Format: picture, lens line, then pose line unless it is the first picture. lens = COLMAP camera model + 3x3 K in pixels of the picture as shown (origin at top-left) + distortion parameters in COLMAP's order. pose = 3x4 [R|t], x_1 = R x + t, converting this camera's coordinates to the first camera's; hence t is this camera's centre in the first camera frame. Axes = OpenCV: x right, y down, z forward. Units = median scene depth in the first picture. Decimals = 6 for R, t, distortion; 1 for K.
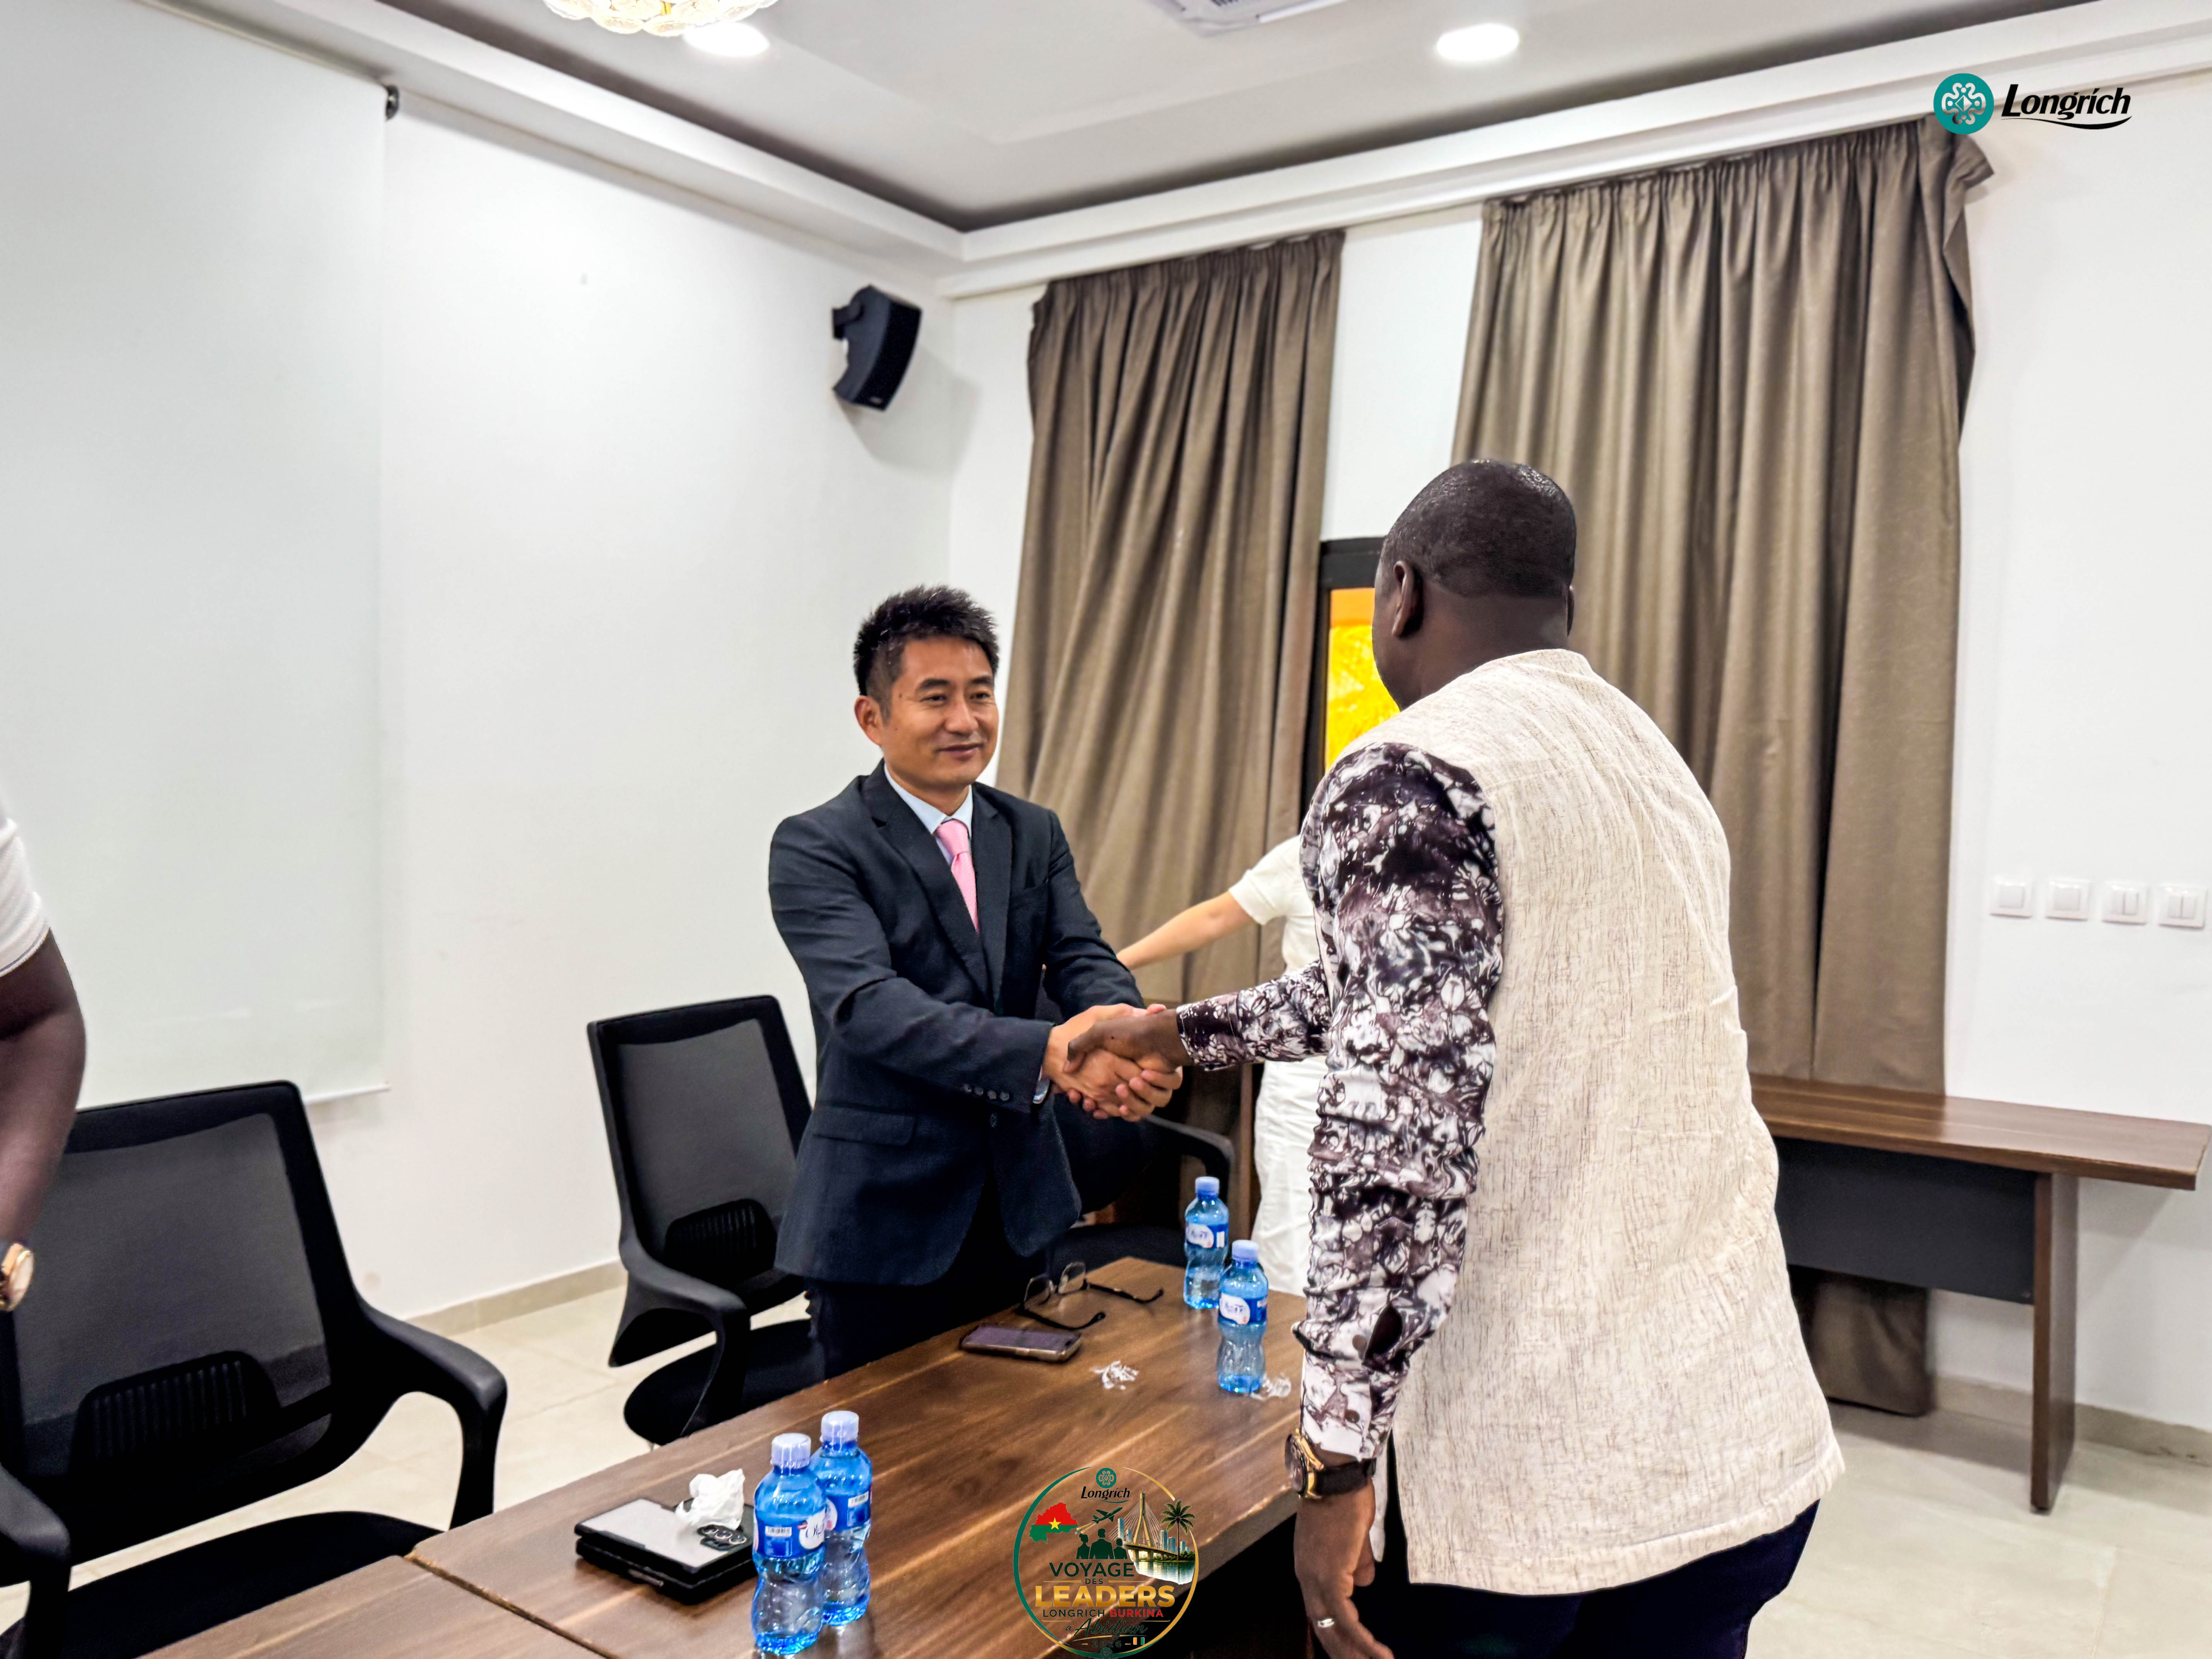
lens RADIAL K [[1720.2, 0, 1117.9], [0, 1720.2, 842.3], [0, 0, 1]] dist [0.020062, -0.031414]
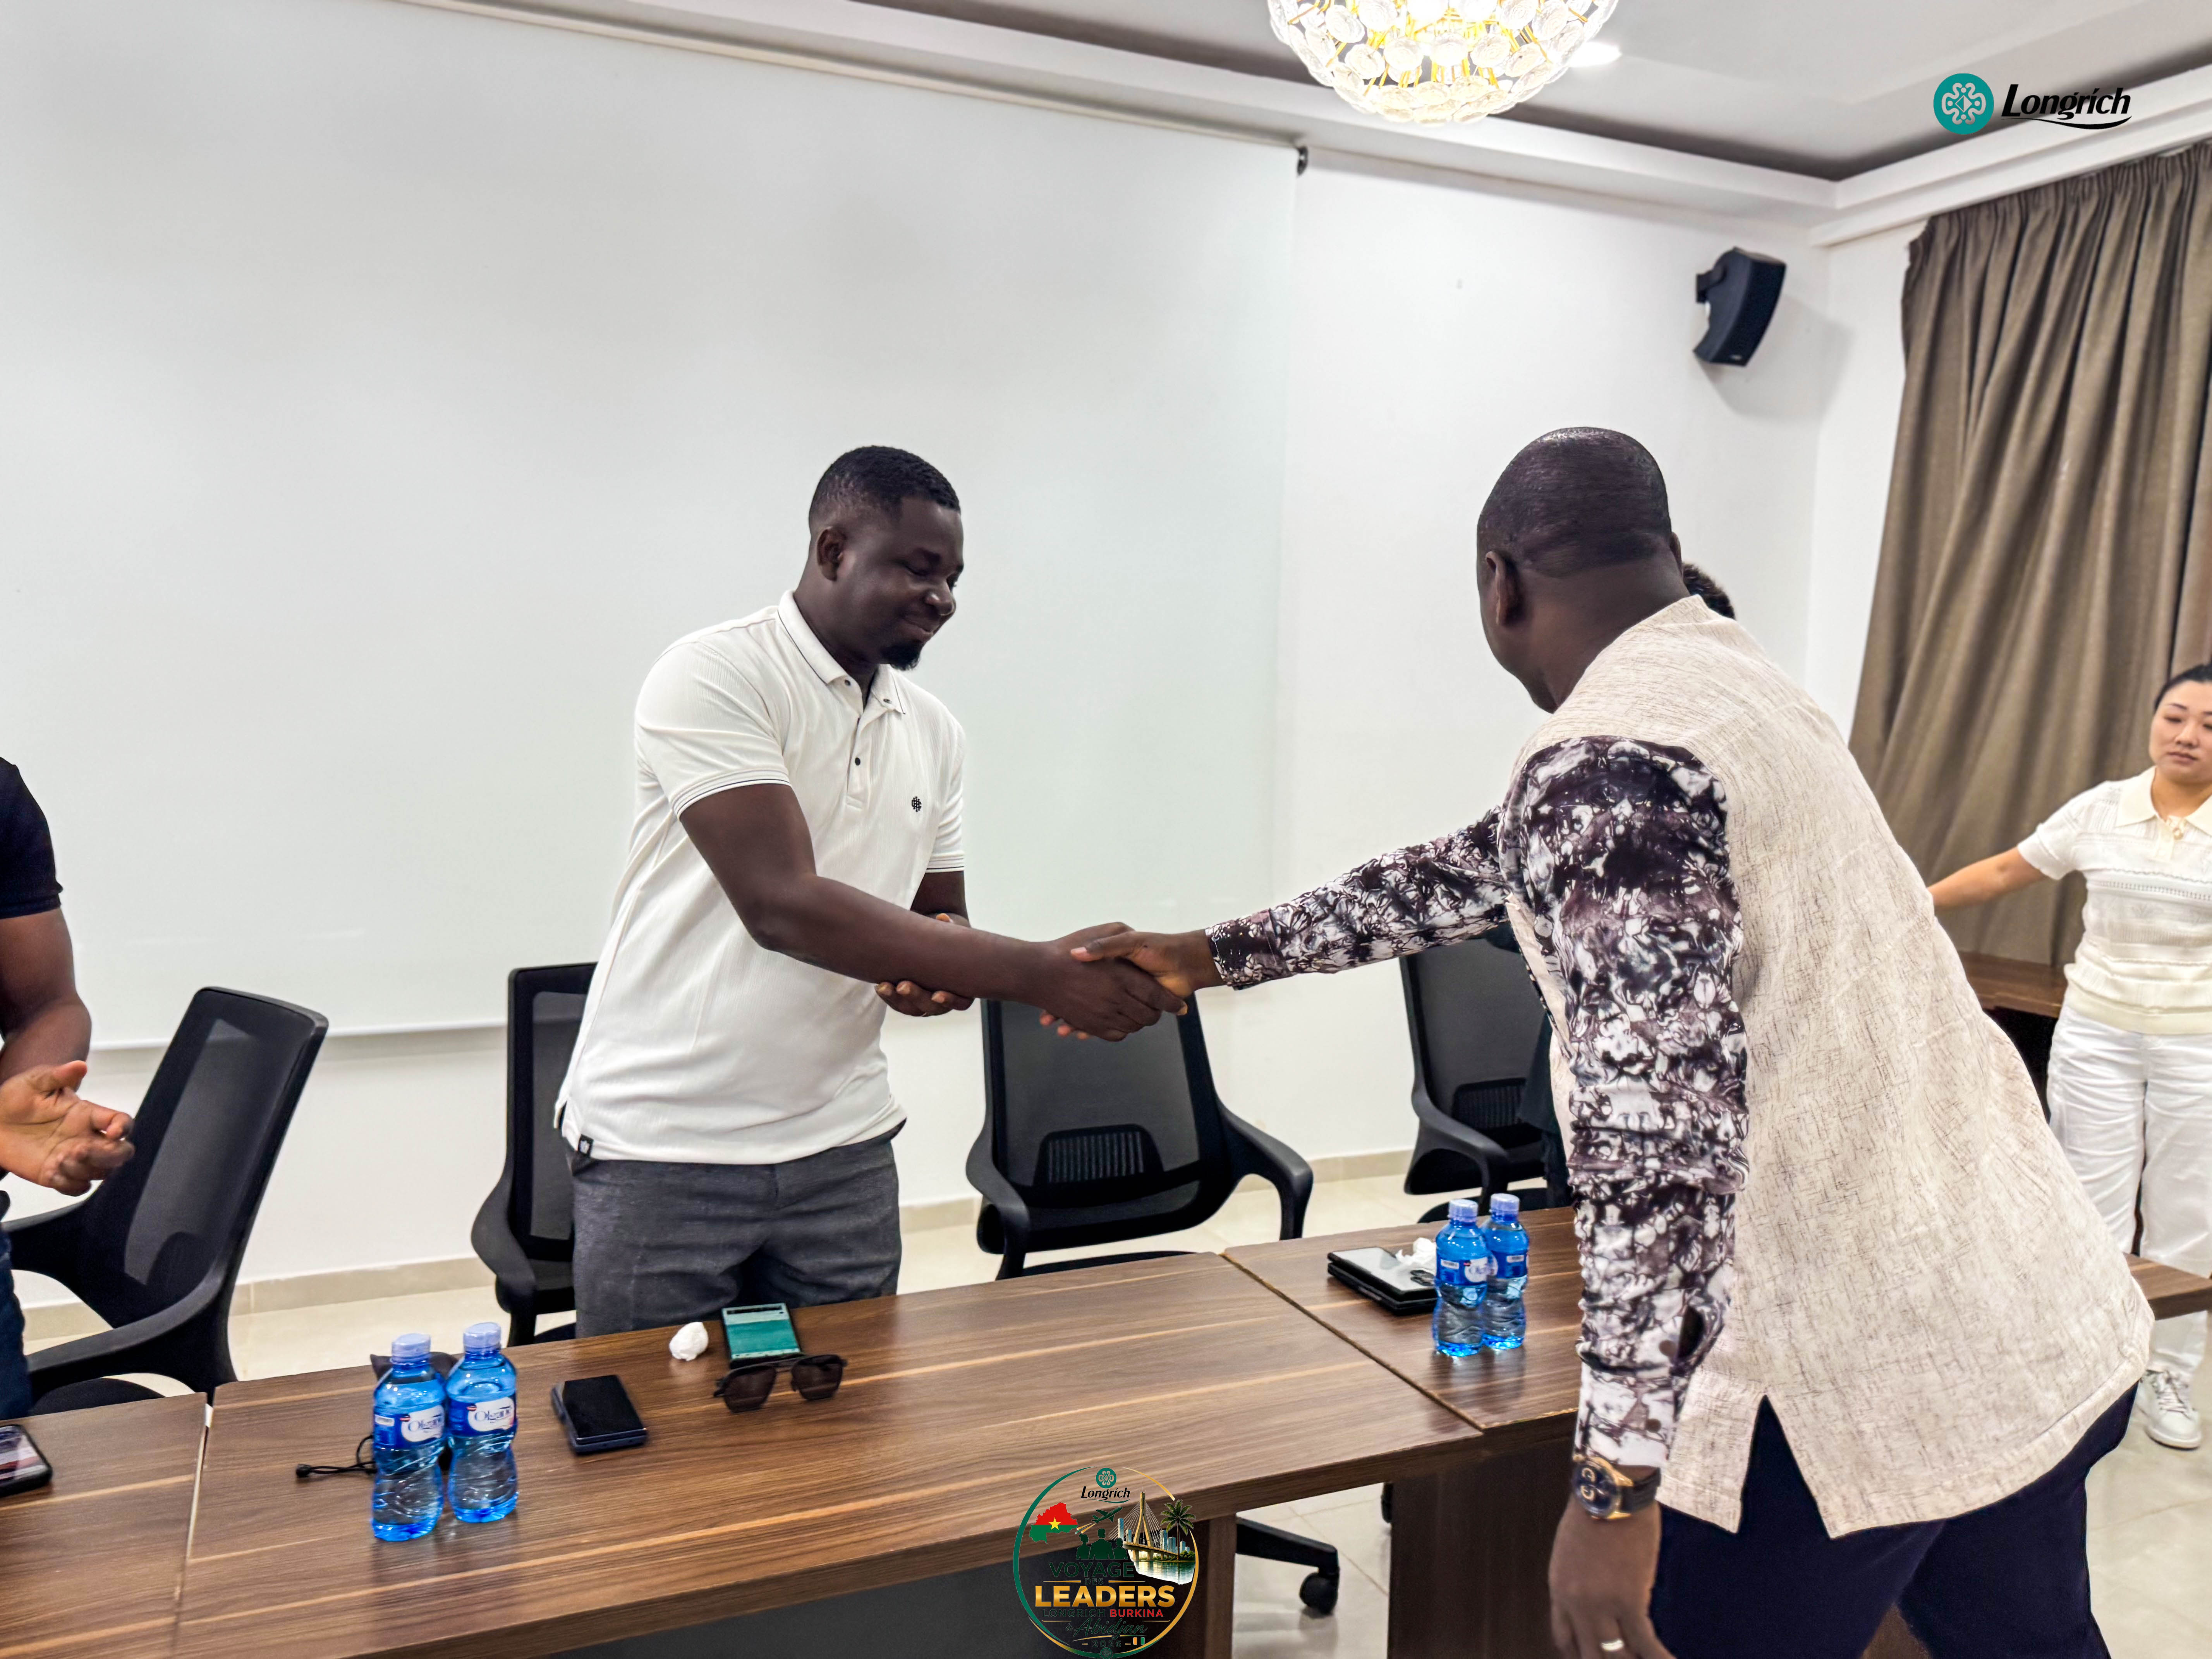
lens RADIAL K [[1720.2, 0, 1103.8], [0, 1720.2, 795.4], [0, 0, 1]] dist [0.020062, -0.031414]
pose [[0.861623, 0.030897, -0.506608, 0.076216], [-0.027517, 0.999521, 0.014159, 0.002955], [0.506803, 0.001741, 0.862060, -0.101345]]
